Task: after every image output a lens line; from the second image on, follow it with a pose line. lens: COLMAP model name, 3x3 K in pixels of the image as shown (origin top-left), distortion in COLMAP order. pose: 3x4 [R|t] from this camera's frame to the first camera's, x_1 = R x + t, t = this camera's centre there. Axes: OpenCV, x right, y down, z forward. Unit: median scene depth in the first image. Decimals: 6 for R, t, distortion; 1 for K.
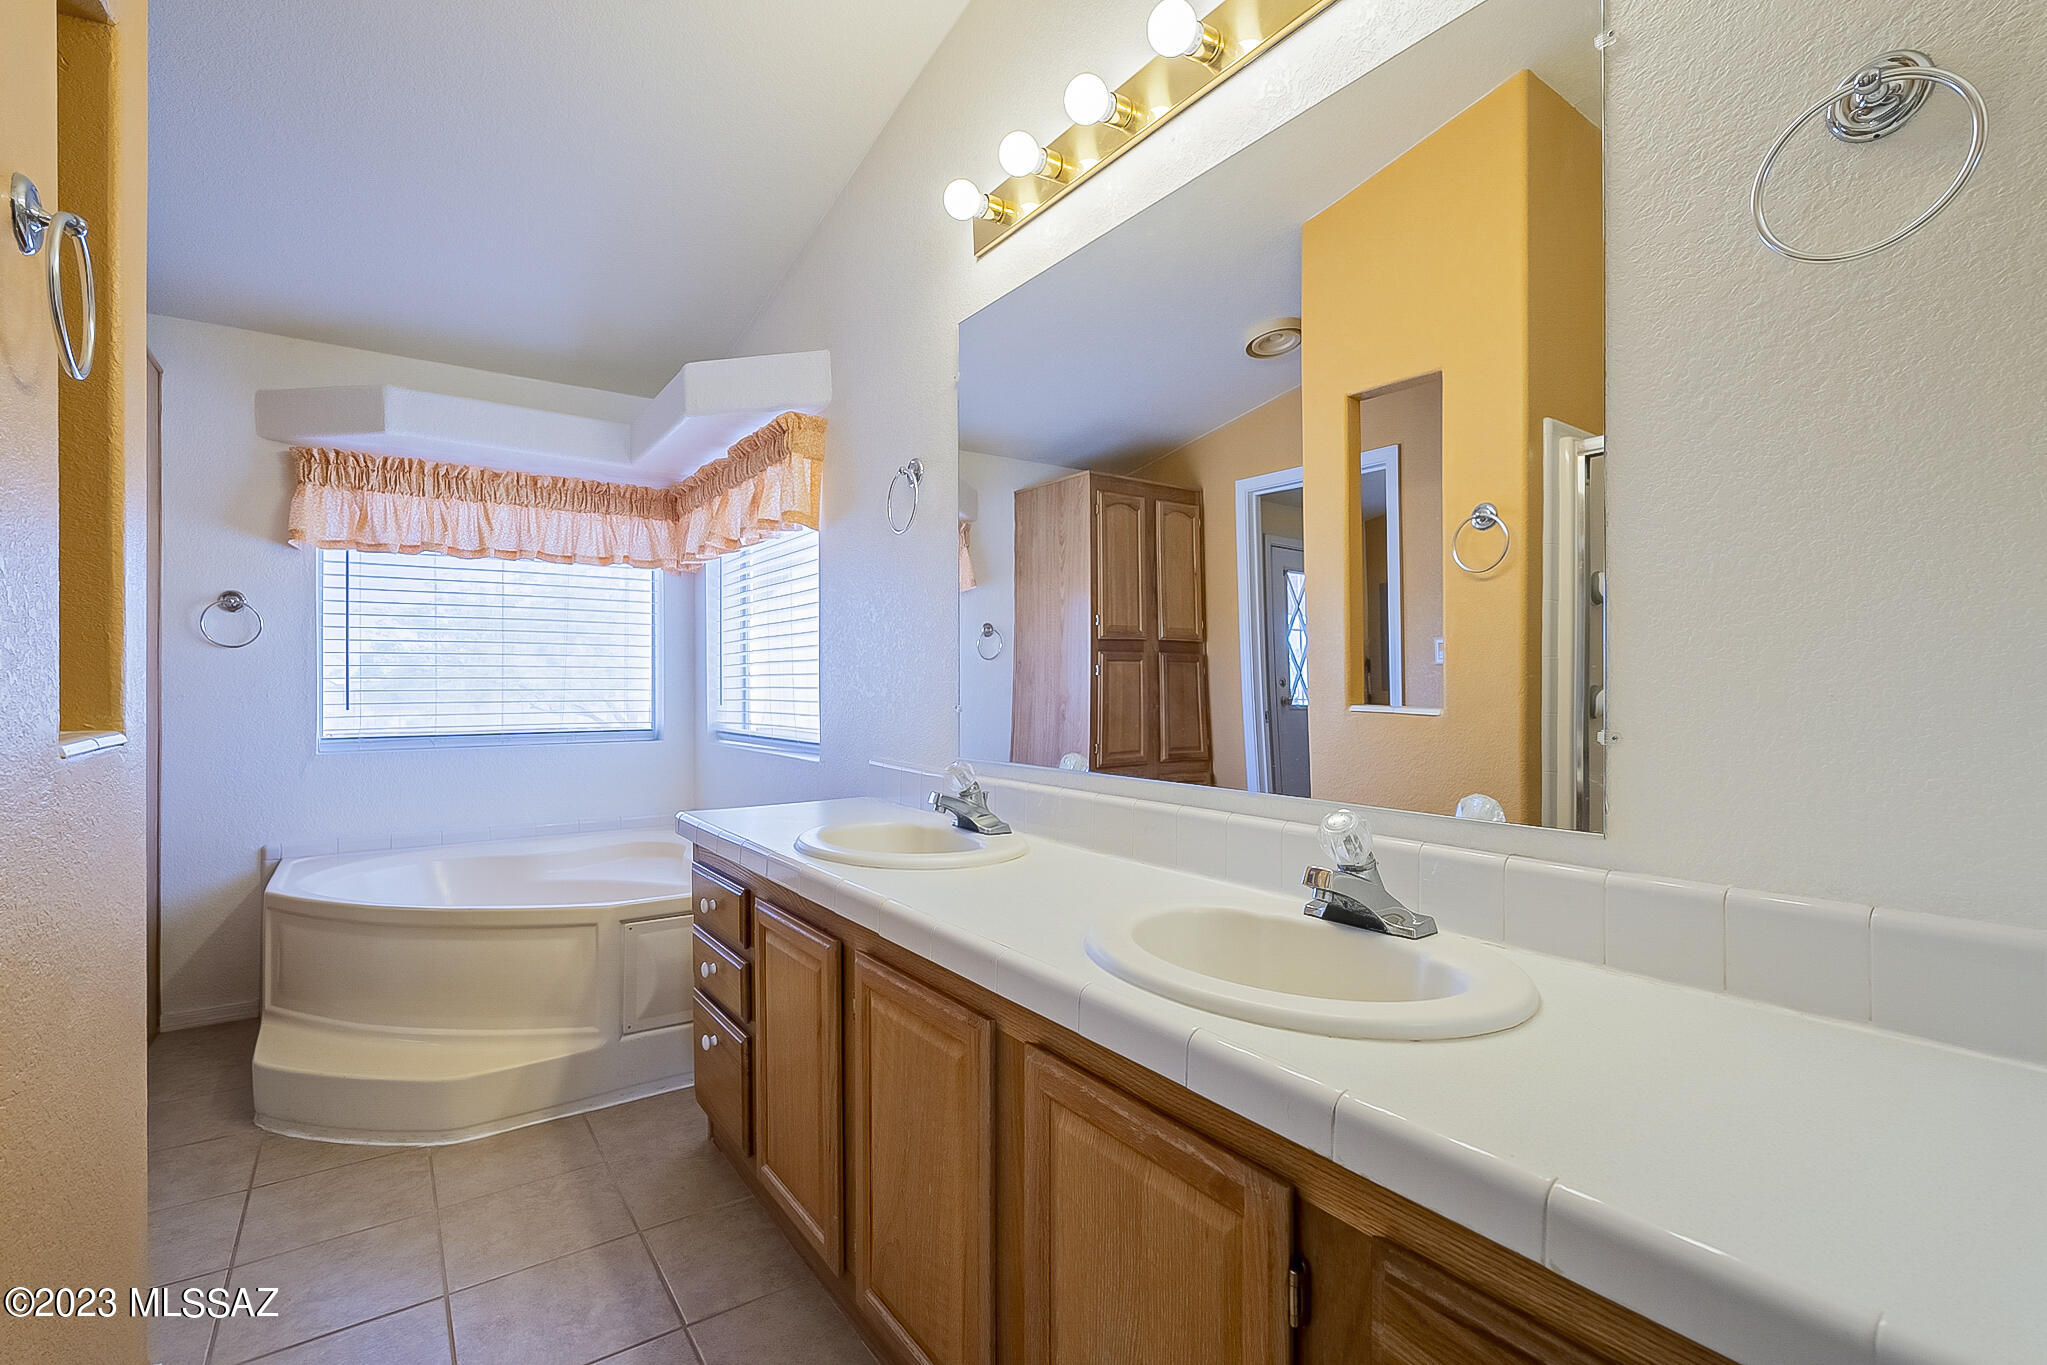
lens RADIAL K [[925.7, 0, 1023.5], [0, 925.7, 682.5], [0, 0, 1]] dist [0.002714, 0.000814]
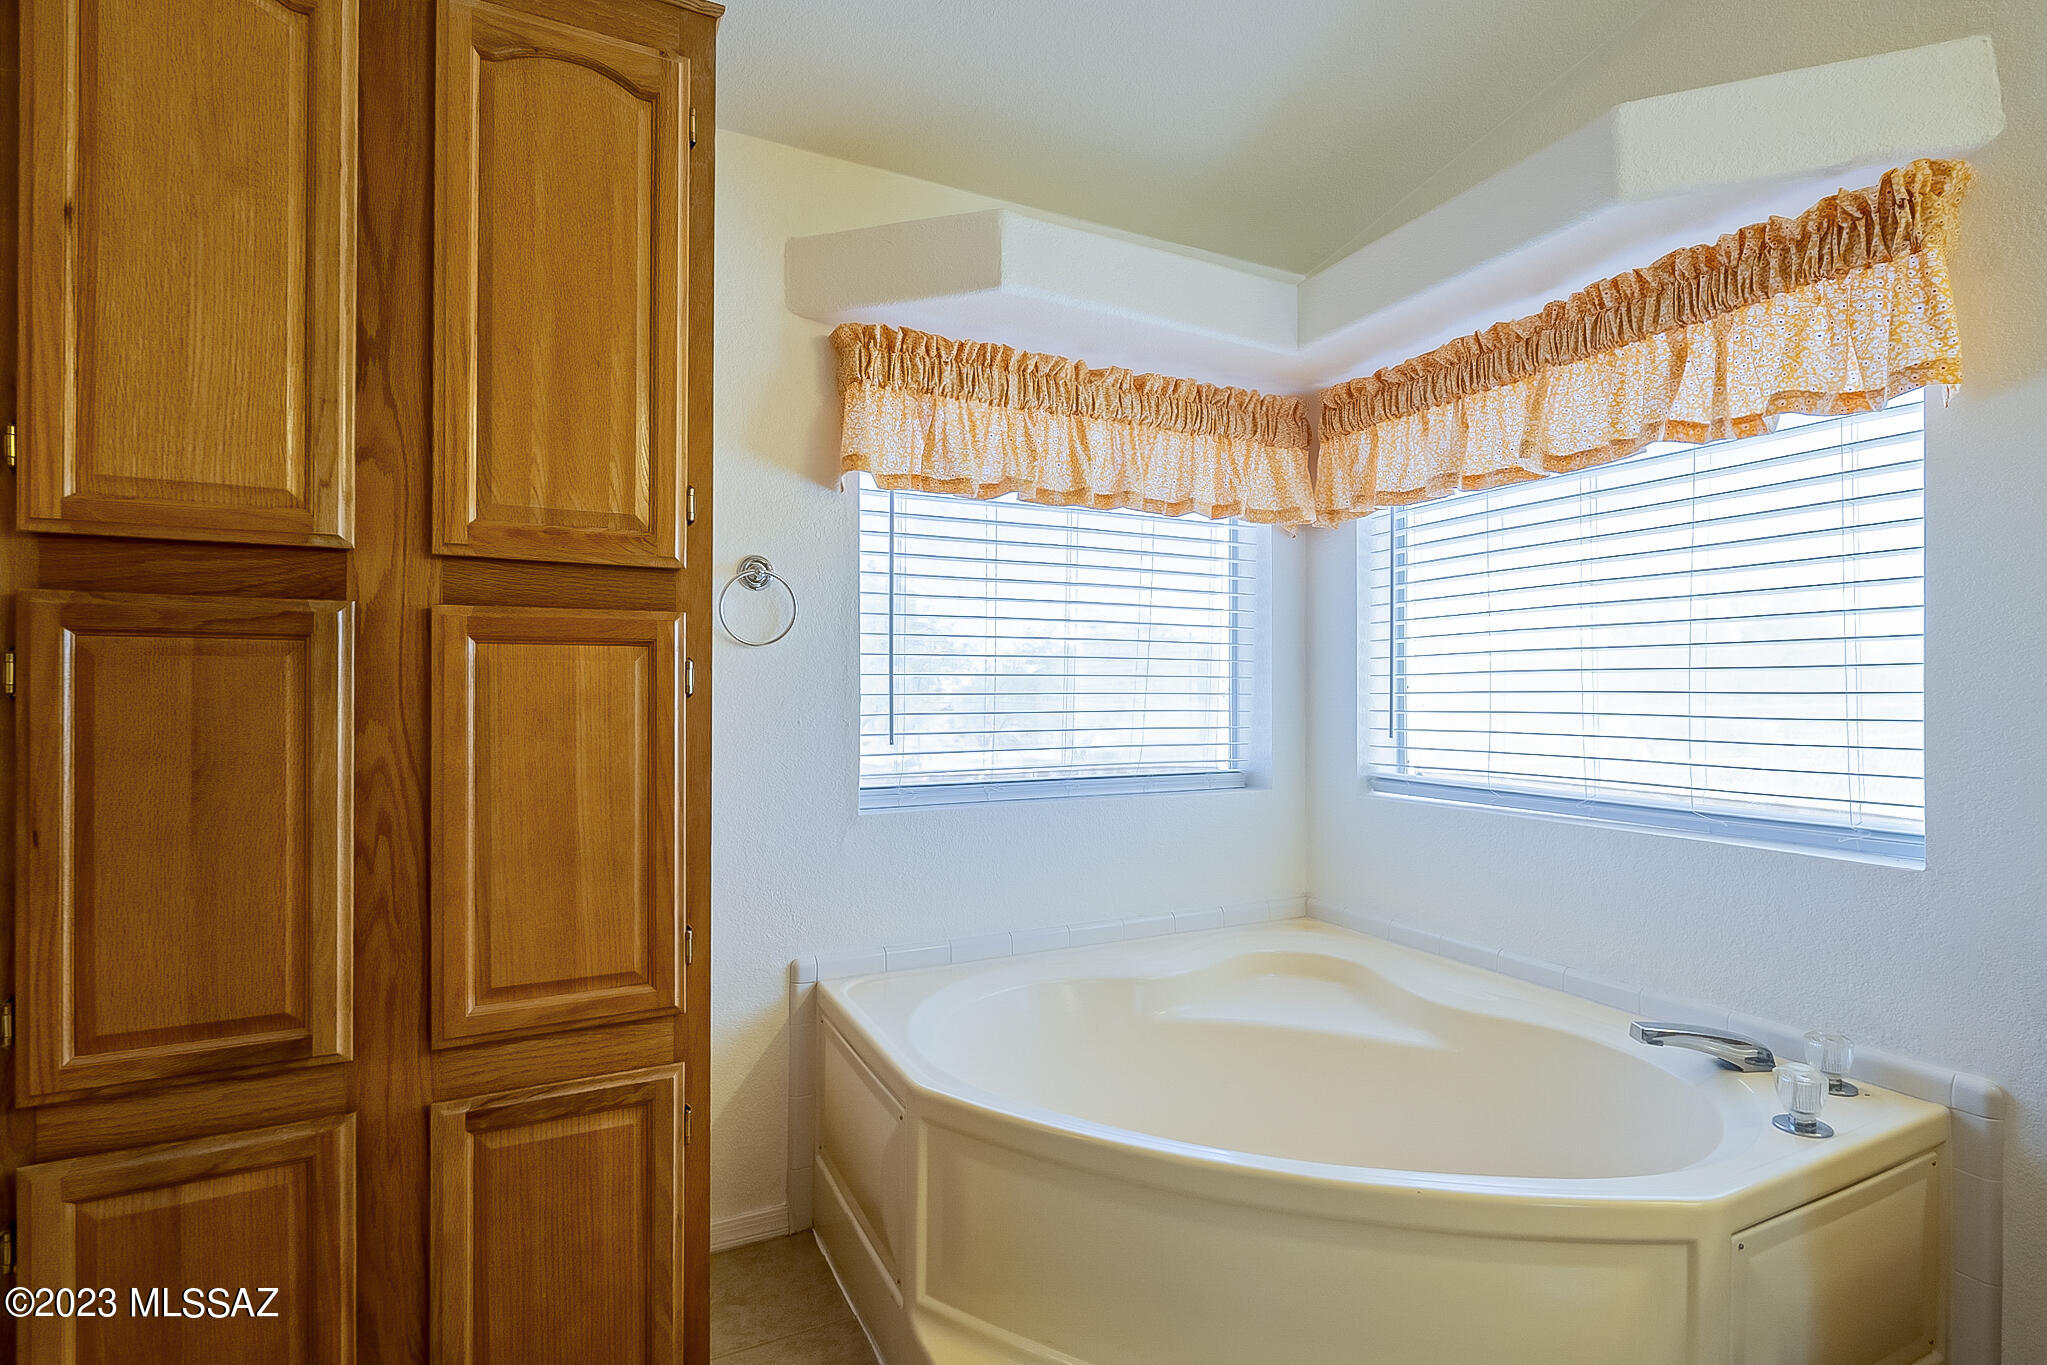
lens RADIAL K [[959.8, 0, 1023.5], [0, 959.8, 682.5], [0, 0, 1]] dist [-0.000953, -0.000076]
pose [[0.988016, 0.003479, -0.154315, -0.541213], [-0.004473, 0.999971, -0.006096, -0.008918], [0.154289, 0.006713, 0.988003, 0.363425]]
